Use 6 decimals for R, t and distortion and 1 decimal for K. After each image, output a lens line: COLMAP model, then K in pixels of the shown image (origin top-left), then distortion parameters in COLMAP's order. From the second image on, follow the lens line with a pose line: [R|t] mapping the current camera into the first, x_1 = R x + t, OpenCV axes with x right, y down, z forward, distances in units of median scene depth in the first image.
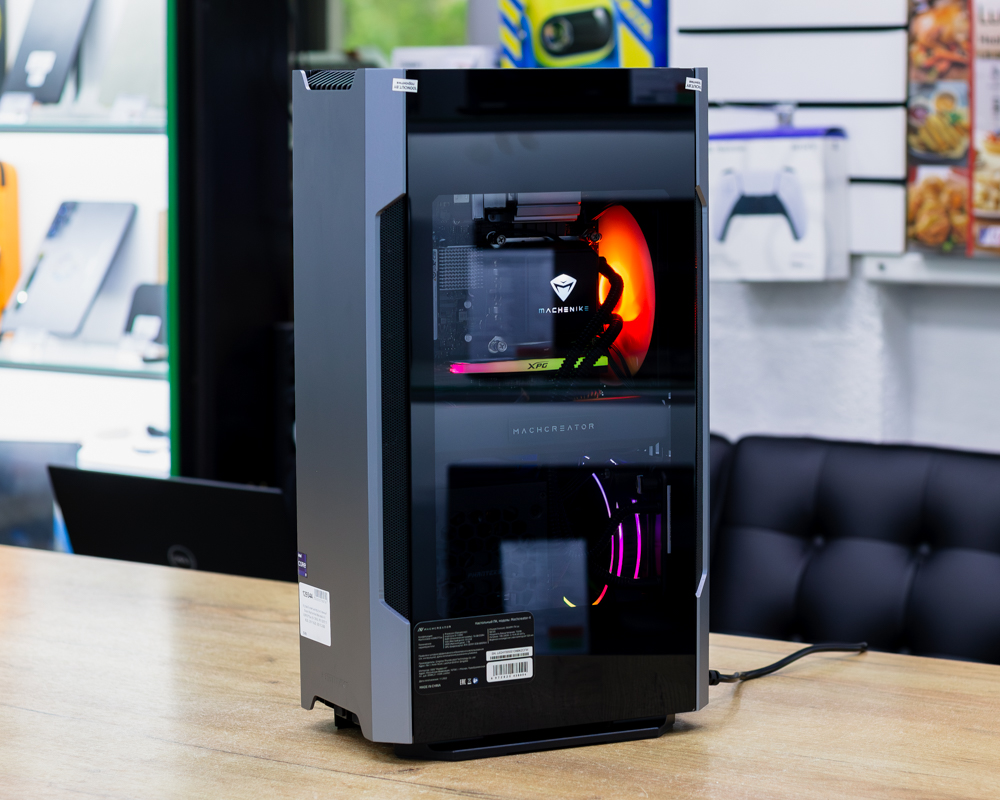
lens RADIAL K [[3061.3, 0, 500.0], [0, 3061.3, 400.0], [0, 0, 1]] dist [-0.065282, -0.846584]
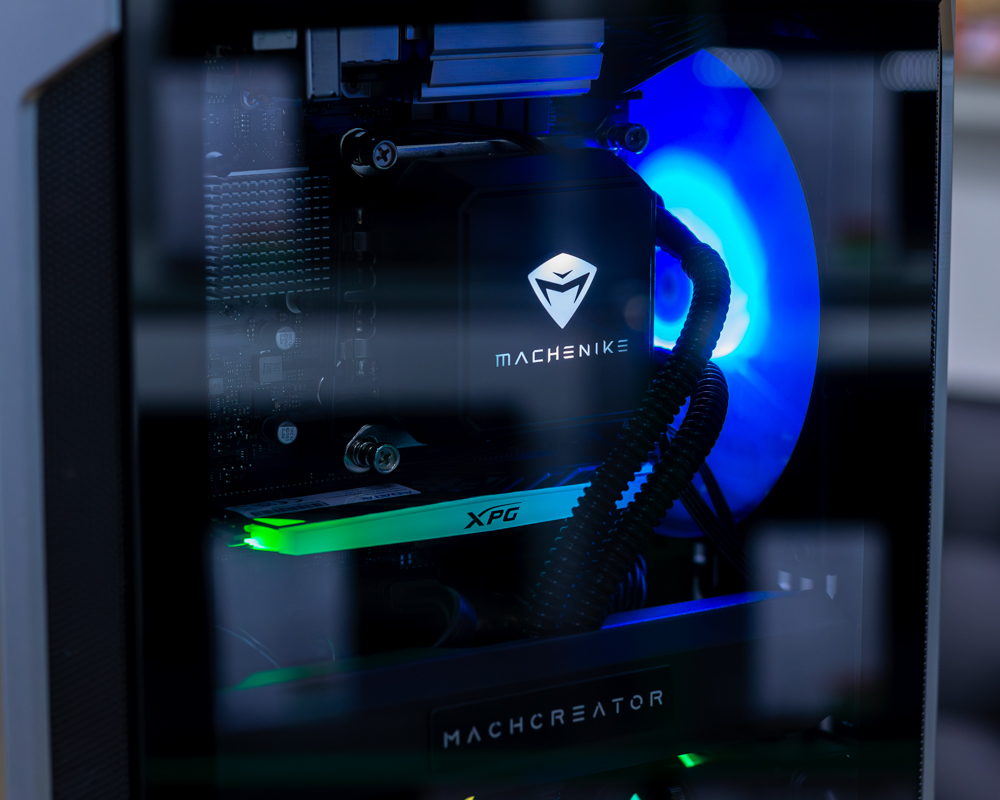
lens RADIAL K [[3061.3, 0, 500.0], [0, 3061.3, 400.0], [0, 0, 1]] dist [-0.065282, -0.846584]
pose [[0.992367, -0.013140, 0.122615, -0.029327], [0.003671, 0.997014, 0.077134, -0.051238], [-0.123263, -0.076095, 0.989452, 0.655119]]
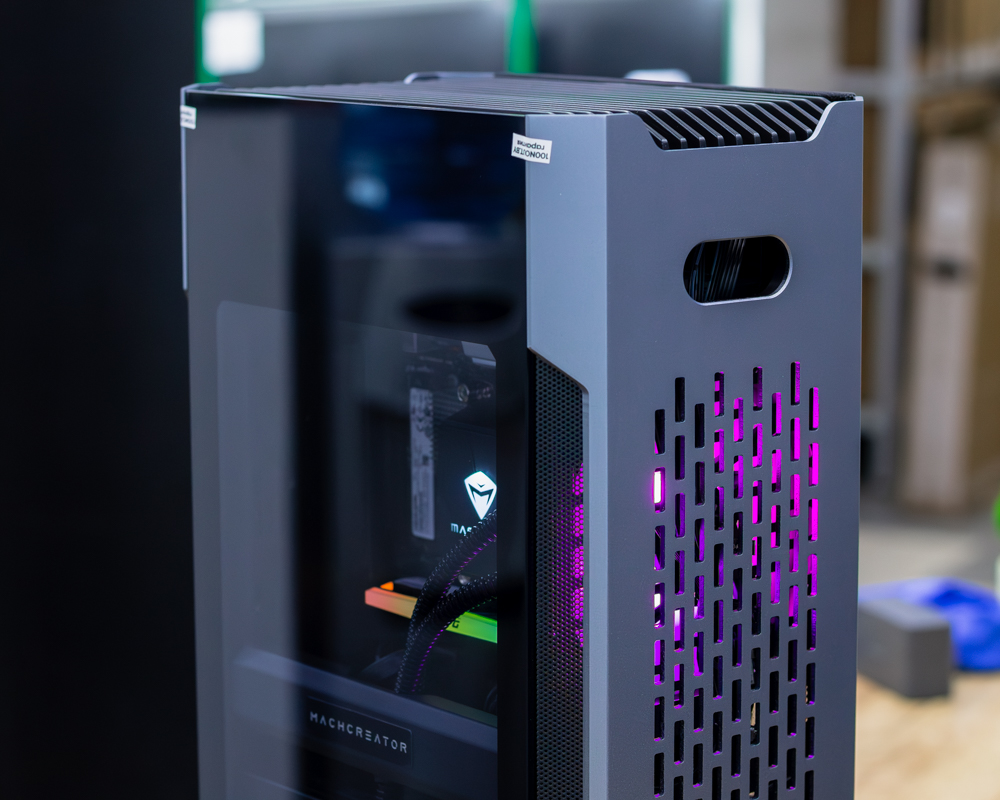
lens RADIAL K [[3061.3, 0, 500.0], [0, 3061.3, 400.0], [0, 0, 1]] dist [-0.065282, -0.846584]
pose [[0.177145, 0.159828, -0.971120, 0.556788], [-0.087770, 0.985359, 0.146162, -0.135023], [0.980263, 0.059343, 0.188580, 0.898601]]
